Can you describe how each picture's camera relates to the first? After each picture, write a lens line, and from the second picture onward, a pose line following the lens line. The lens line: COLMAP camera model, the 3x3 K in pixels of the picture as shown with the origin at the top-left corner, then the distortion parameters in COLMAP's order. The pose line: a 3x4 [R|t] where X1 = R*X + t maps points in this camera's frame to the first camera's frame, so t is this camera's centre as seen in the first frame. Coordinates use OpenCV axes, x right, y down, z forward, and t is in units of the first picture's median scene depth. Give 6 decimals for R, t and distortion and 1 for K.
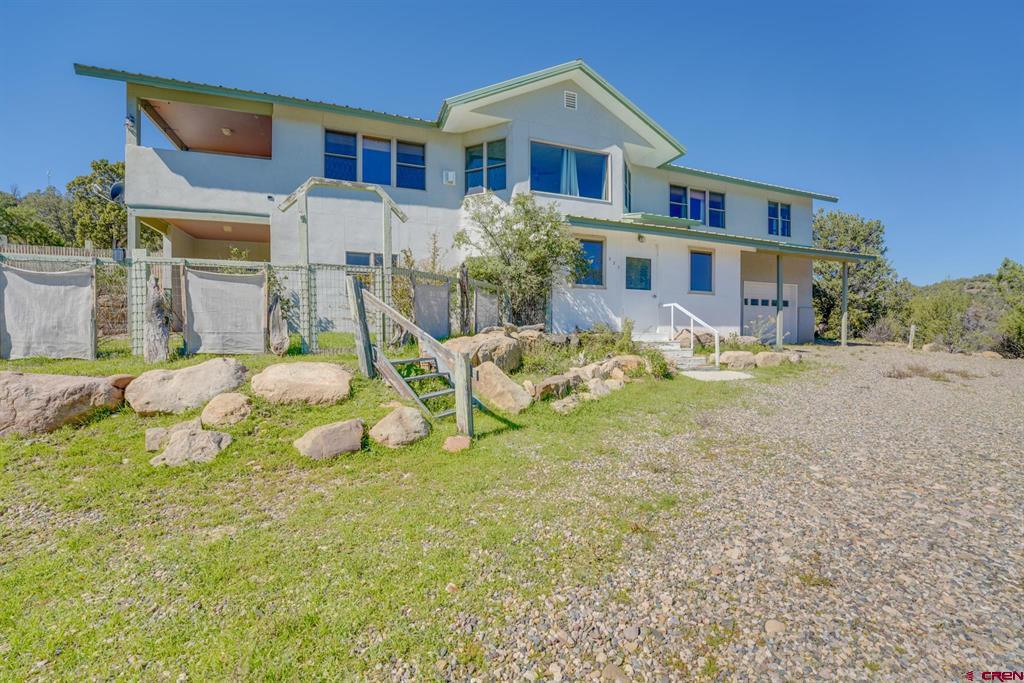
lens RADIAL K [[419.2, 0, 508.7], [0, 419.2, 341.0], [0, 0, 1]] dist [-0.024280, 0.000200]
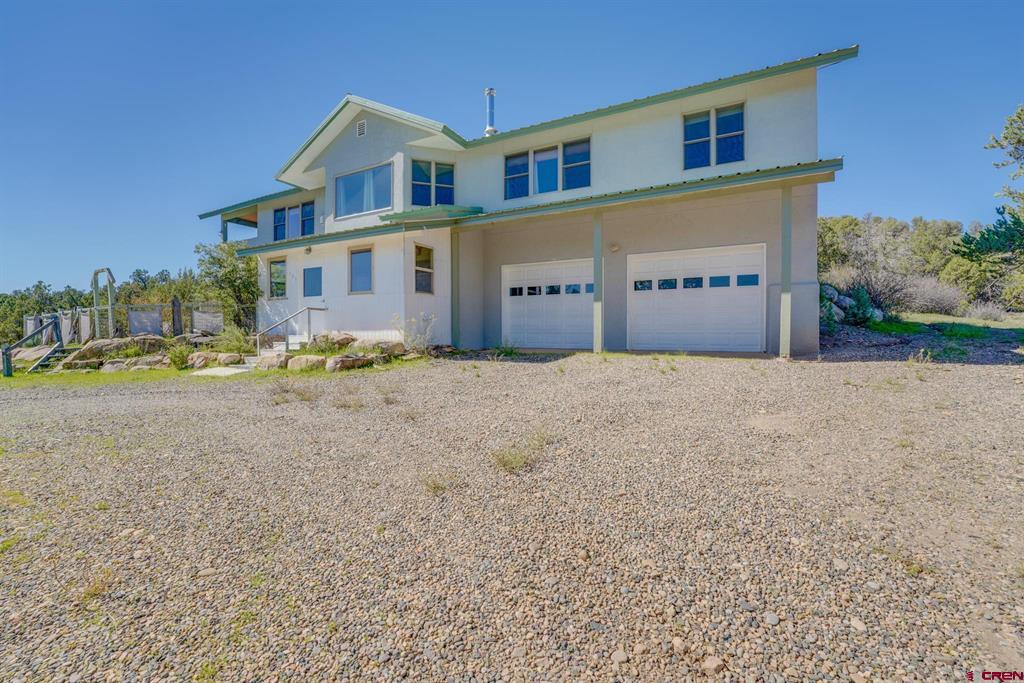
lens RADIAL K [[483.6, 0, 512.0], [0, 483.6, 341.5], [0, 0, 1]] dist [-0.002489, -0.000101]
pose [[0.621582, 0.000142, -0.783349, 1.090794], [-0.015398, 0.999809, -0.012037, 0.005000], [0.783197, 0.019544, 0.621466, 0.394200]]
